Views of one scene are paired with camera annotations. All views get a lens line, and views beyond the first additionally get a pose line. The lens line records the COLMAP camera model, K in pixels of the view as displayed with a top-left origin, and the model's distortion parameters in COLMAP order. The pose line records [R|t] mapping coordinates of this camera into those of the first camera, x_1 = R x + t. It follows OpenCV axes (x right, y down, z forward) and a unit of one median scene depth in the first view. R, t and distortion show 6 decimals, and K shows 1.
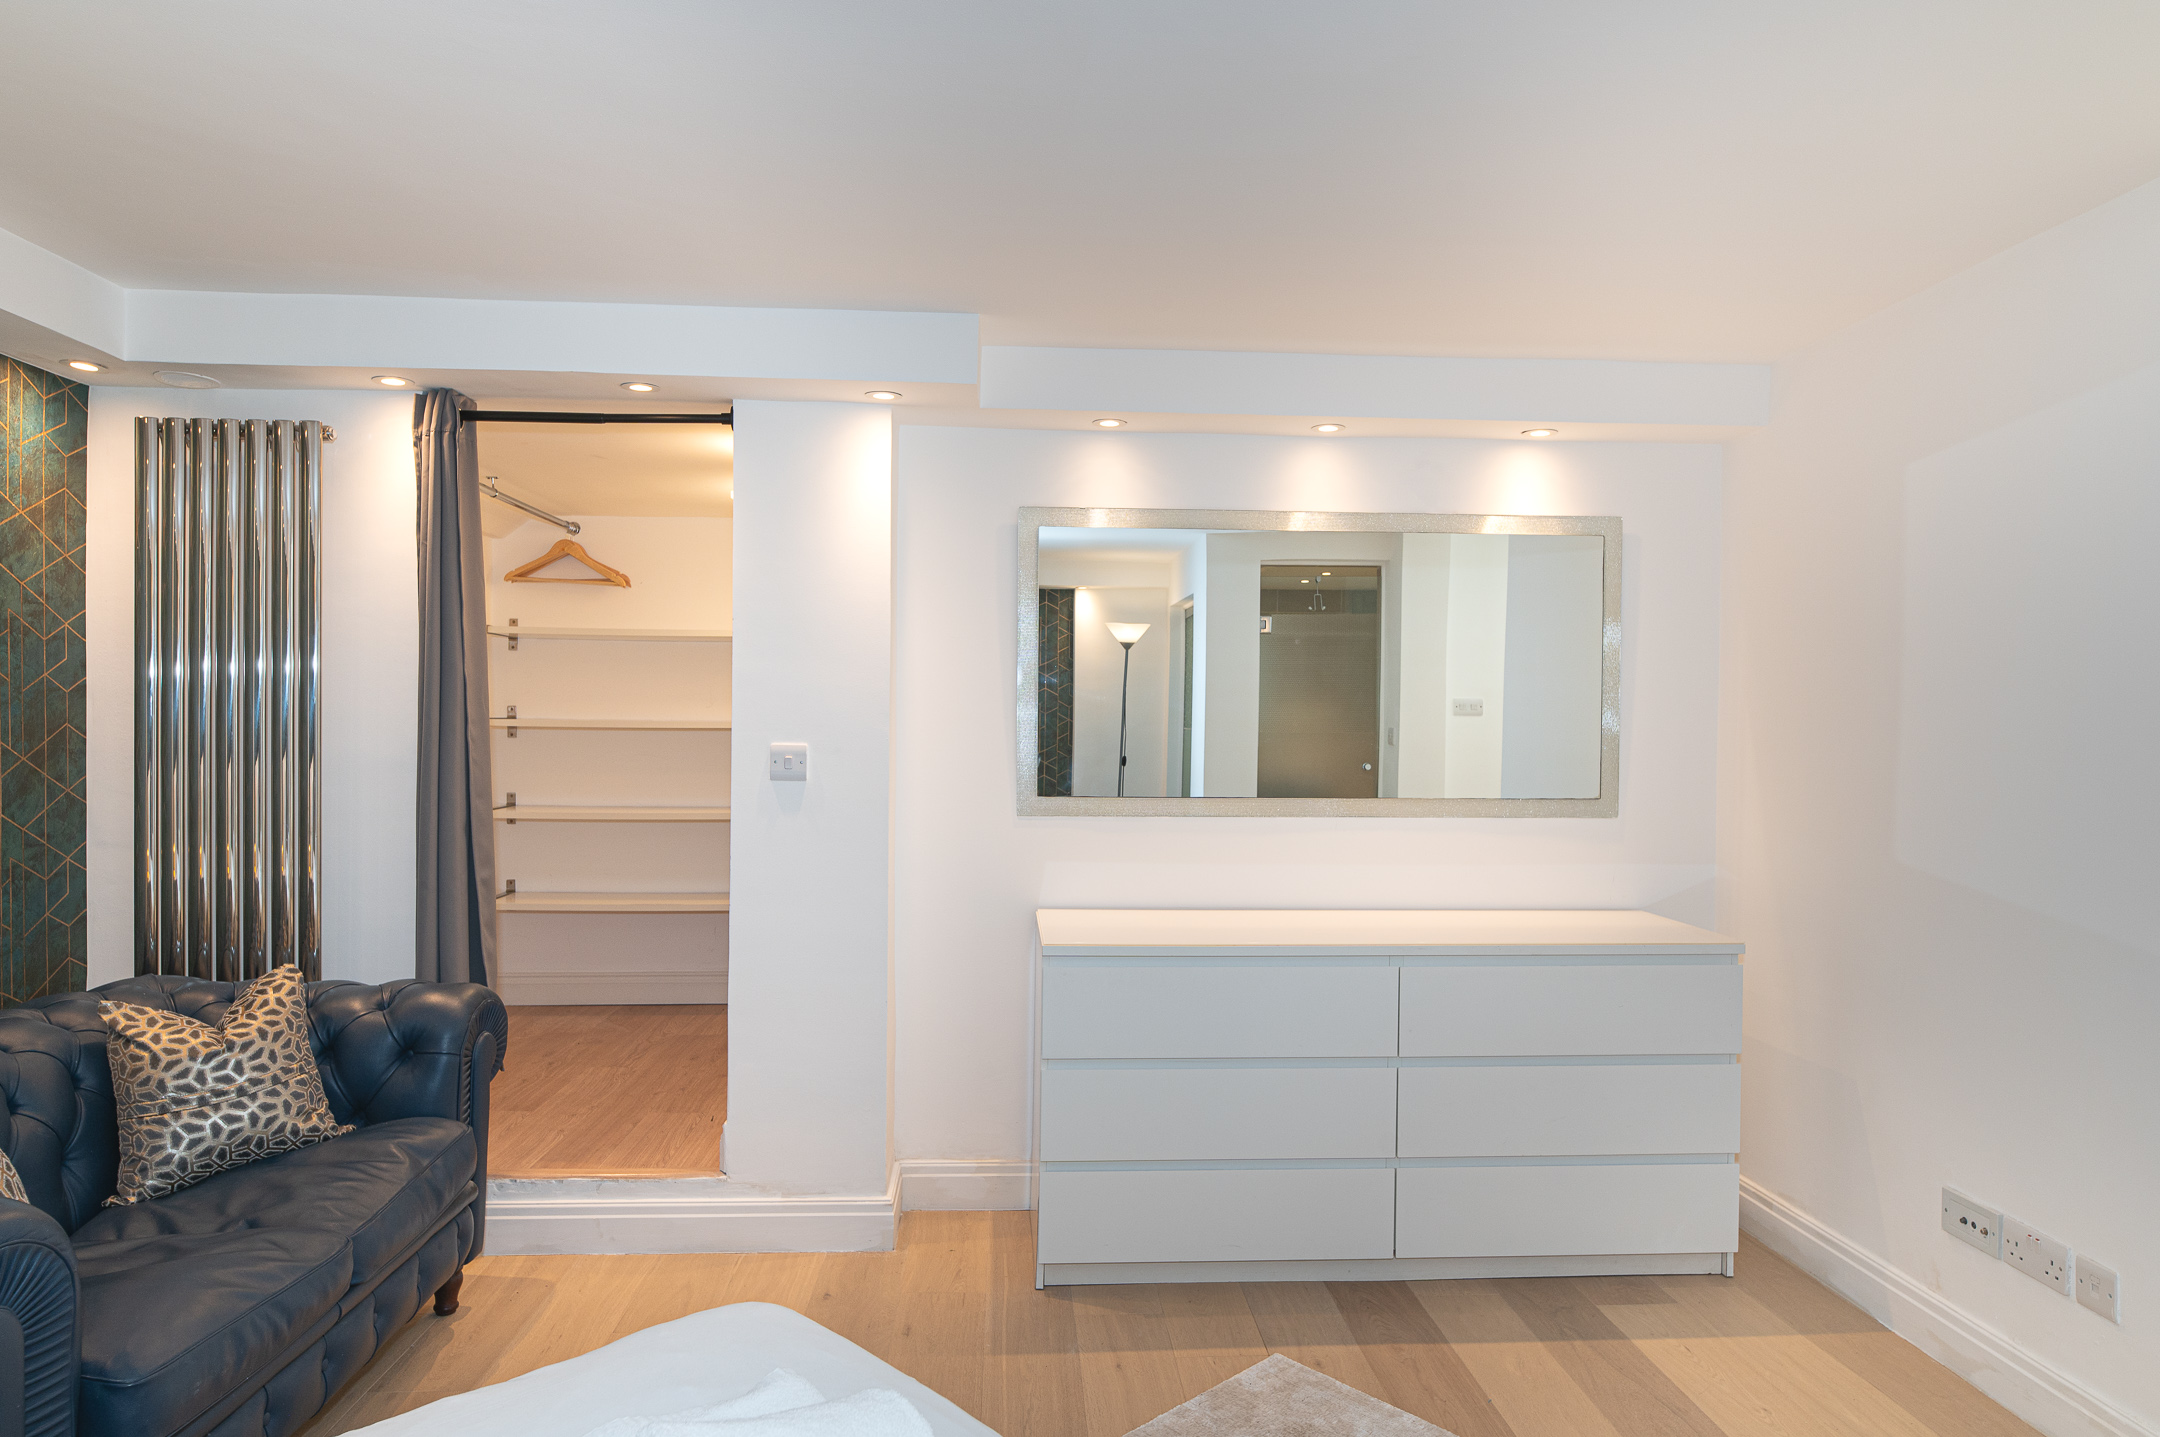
lens RADIAL K [[1282.3, 0, 1080.0], [0, 1282.3, 718.5], [0, 0, 1]] dist [0.000146, 0.000523]
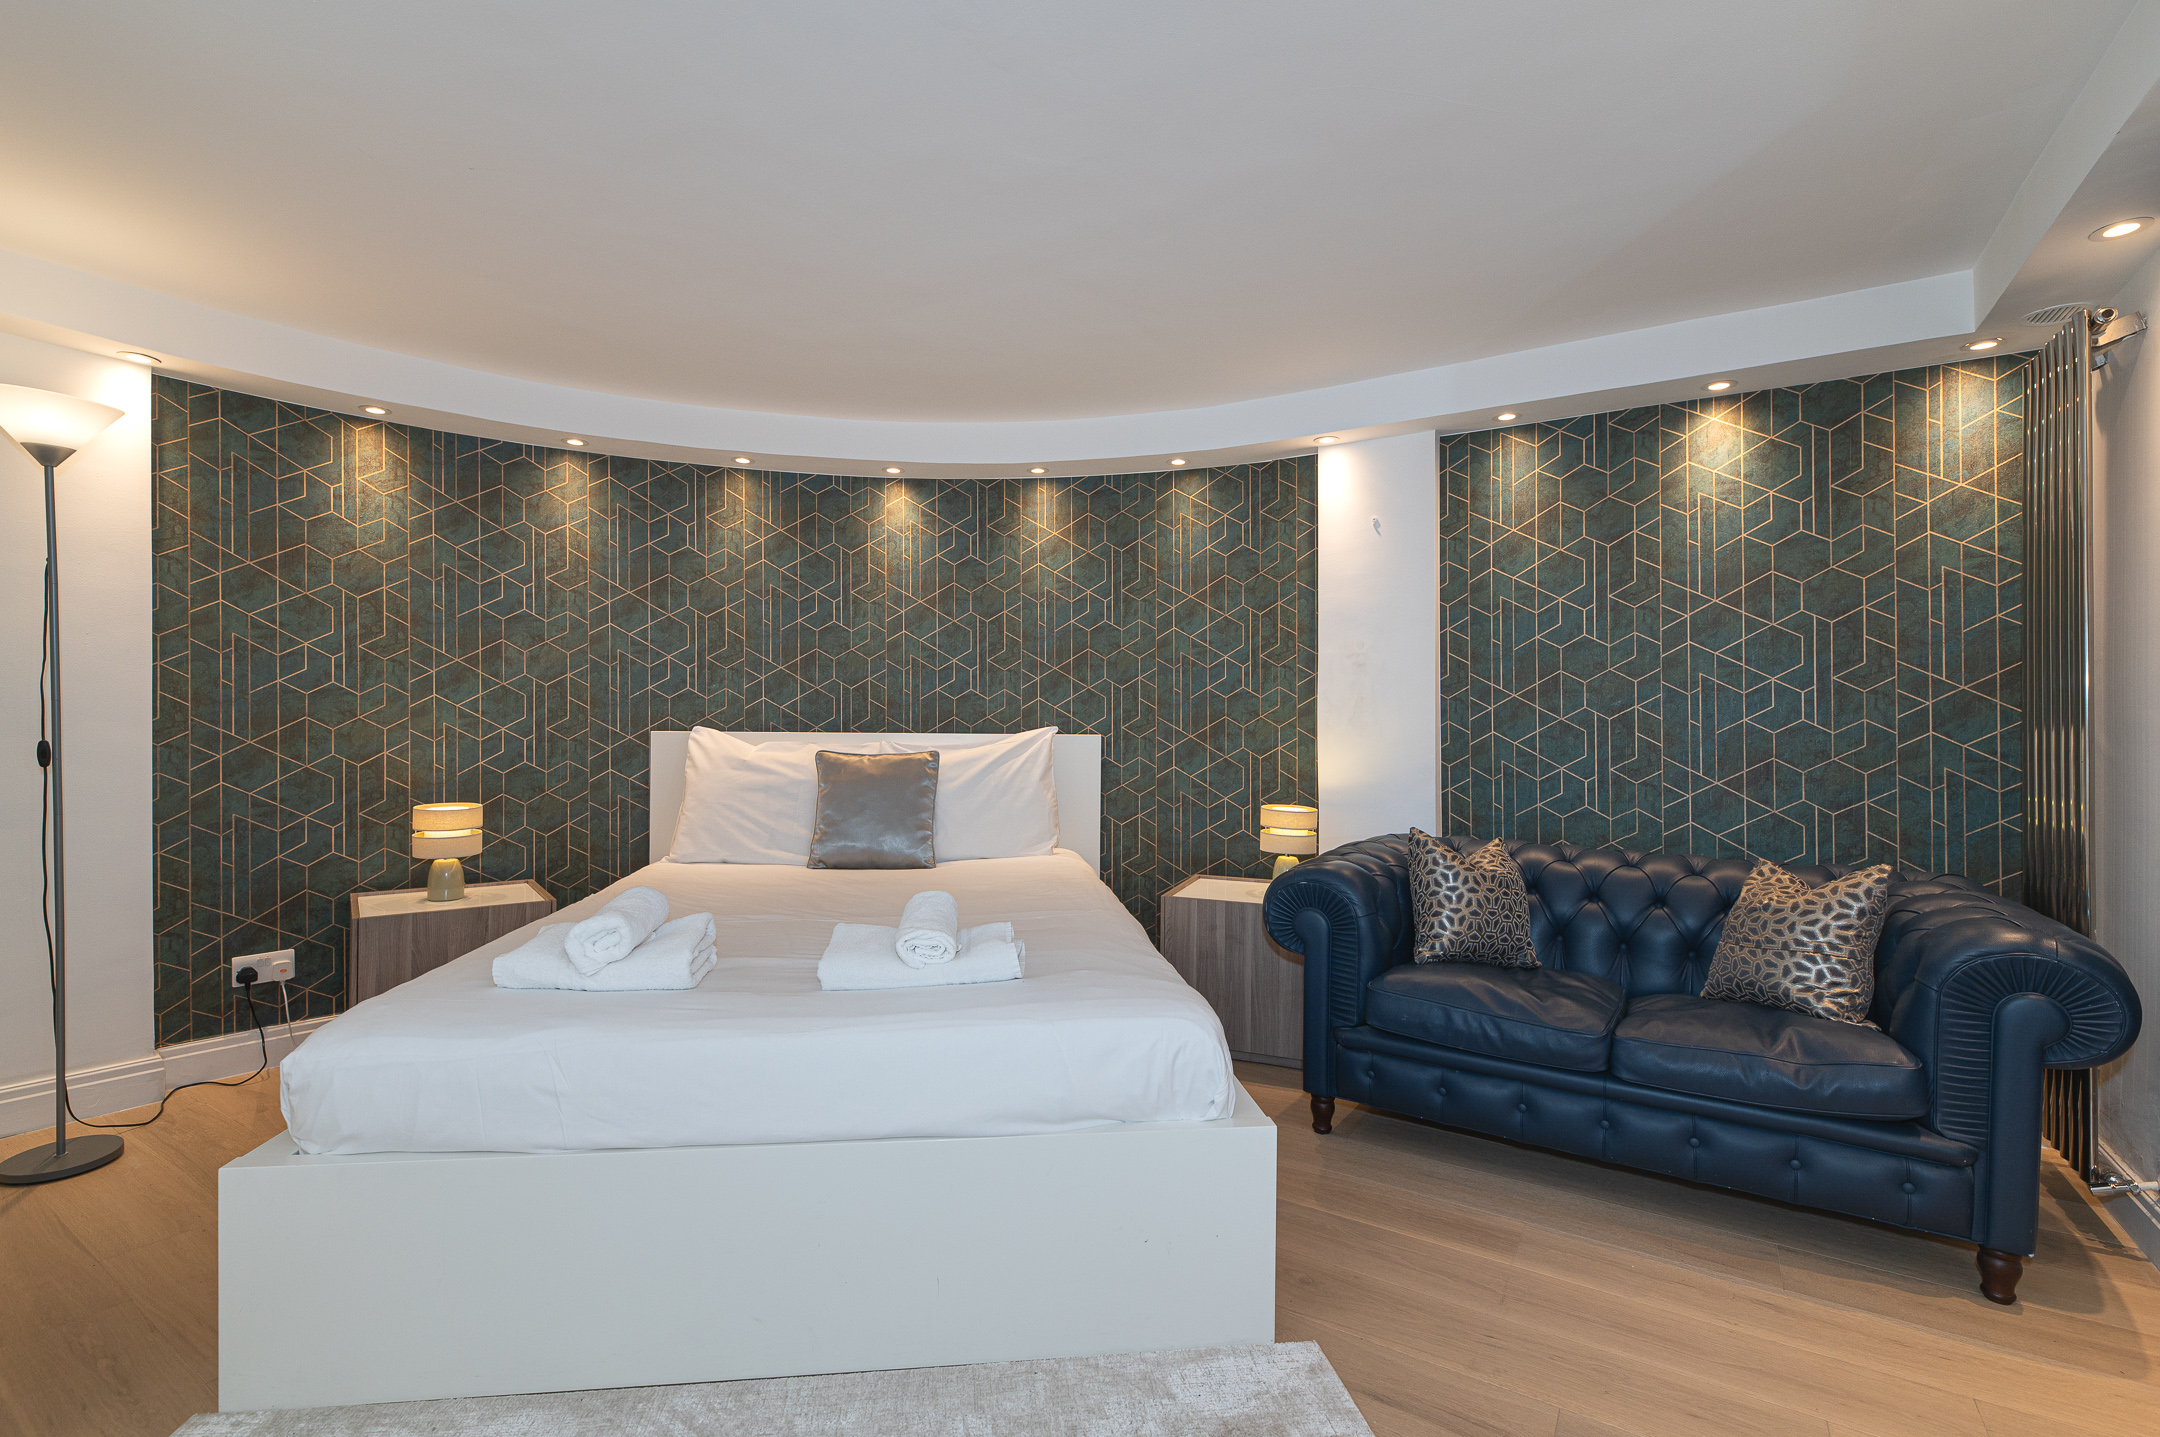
lens RADIAL K [[961.3, 0, 1065.2], [0, 961.3, 721.0], [0, 0, 1]] dist [-0.001039, -0.000534]
pose [[-0.595552, -0.012246, -0.803223, 0.389599], [-0.005053, 0.999921, -0.011499, 0.074240], [0.803301, -0.002790, -0.595567, 0.823020]]
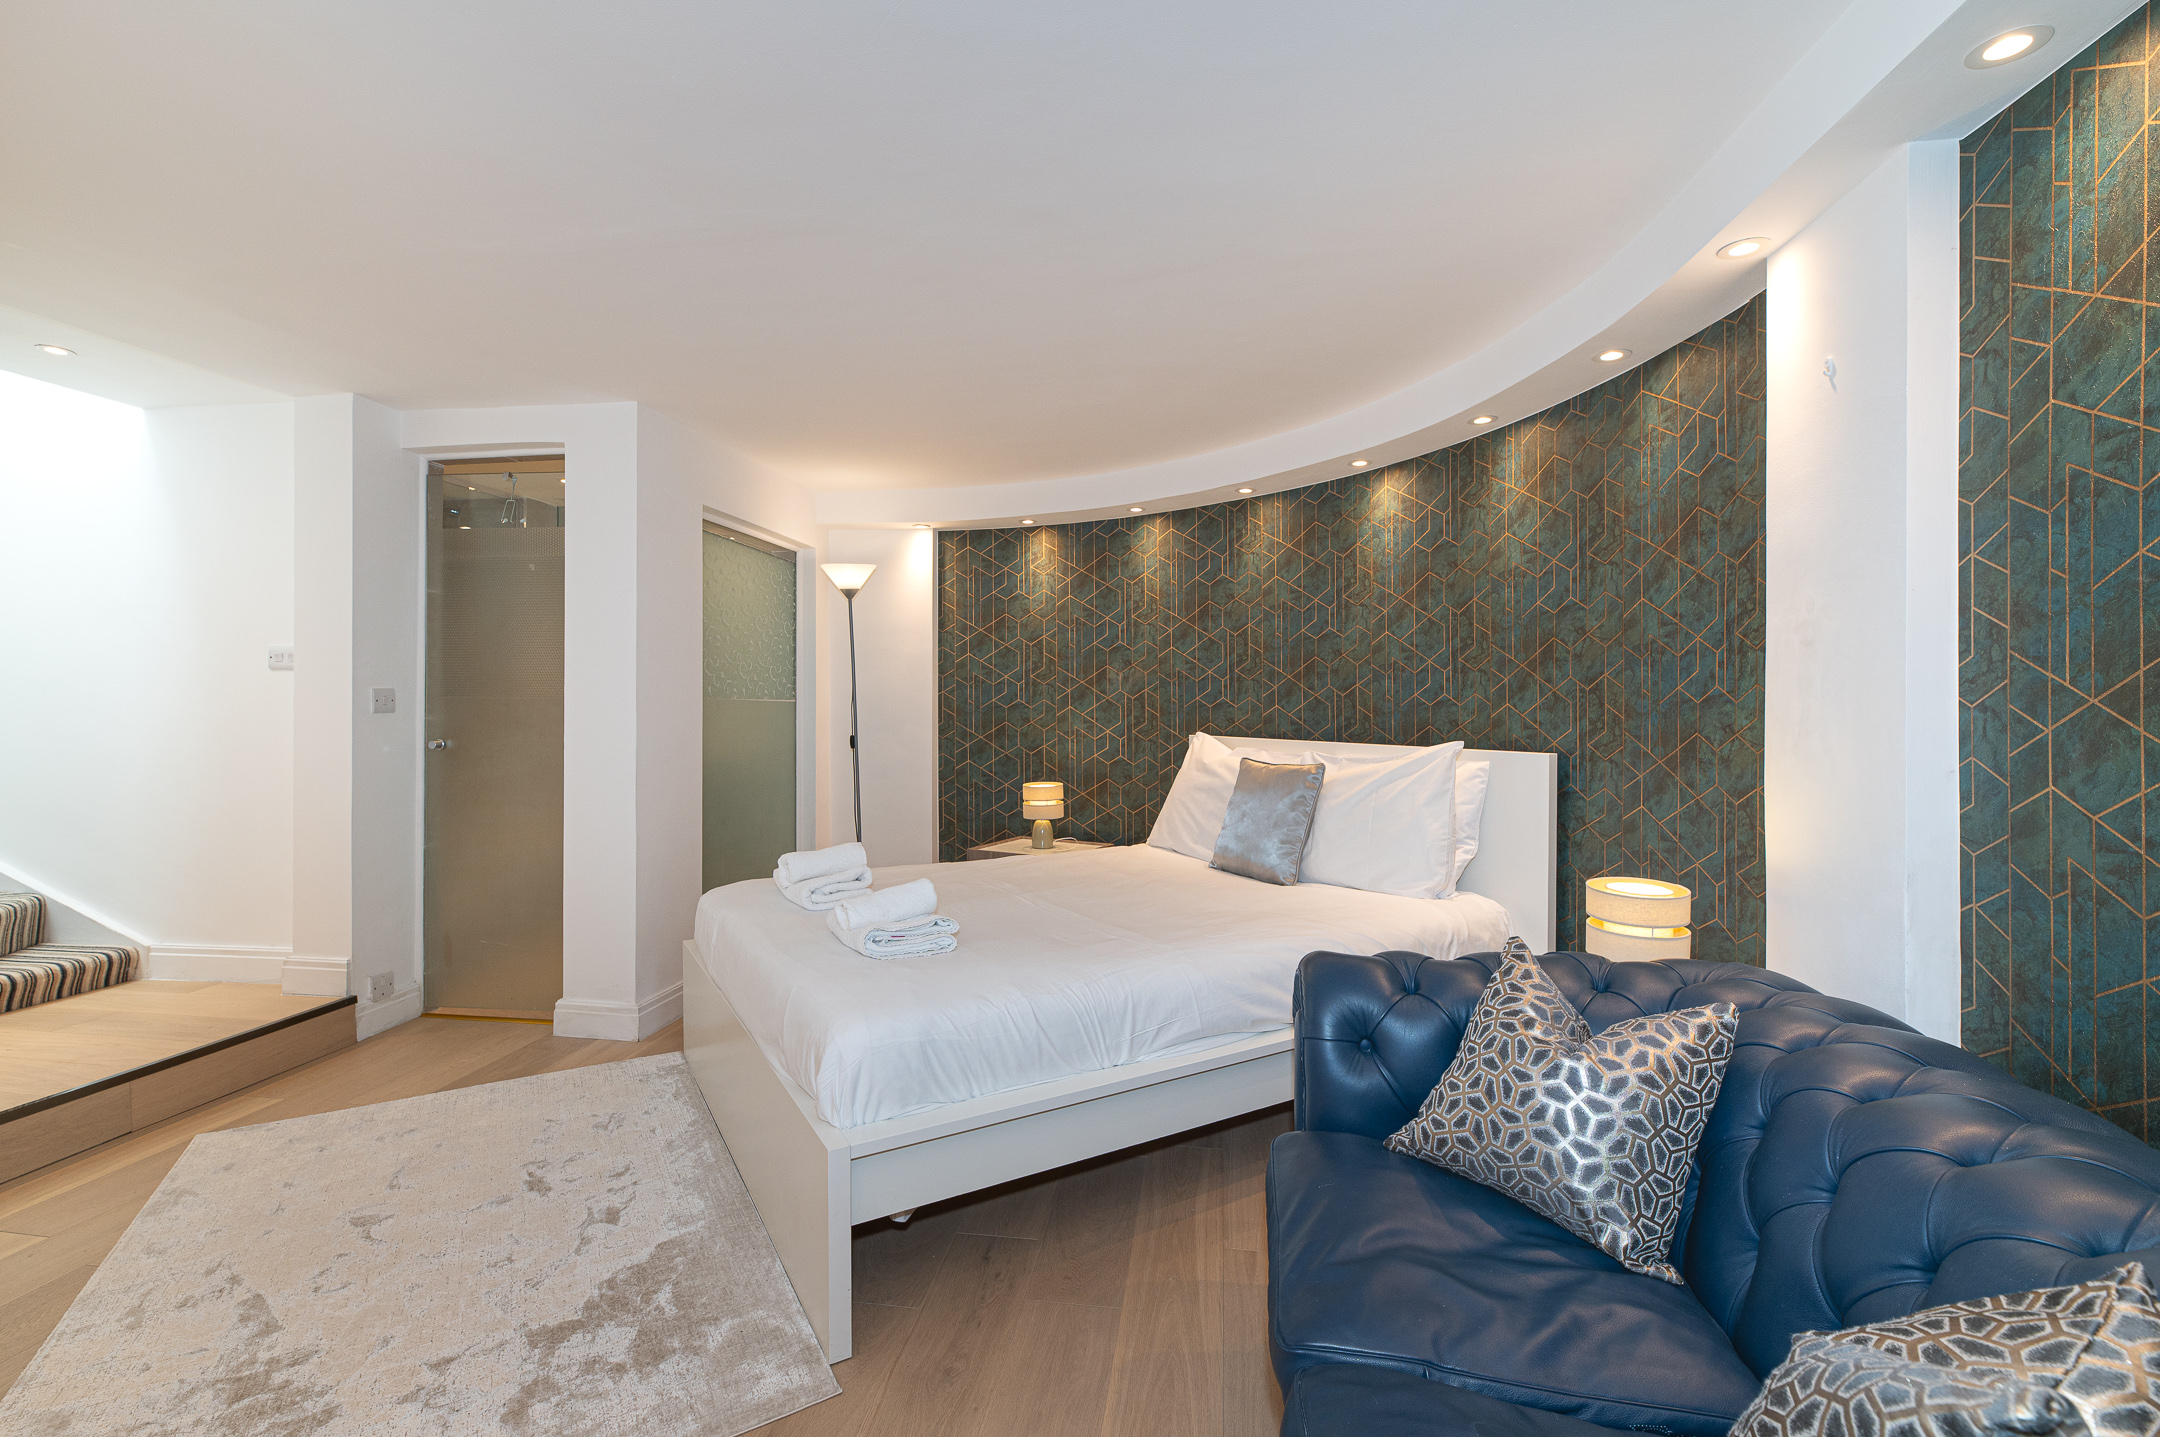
lens RADIAL K [[939.7, 0, 1074.0], [0, 939.7, 712.3], [0, 0, 1]] dist [0.001018, -0.000609]
pose [[-0.976155, -0.013108, 0.216681, -0.404808], [-0.013050, 0.999913, 0.001698, 0.041473], [-0.216684, -0.001170, -0.976241, 1.102165]]
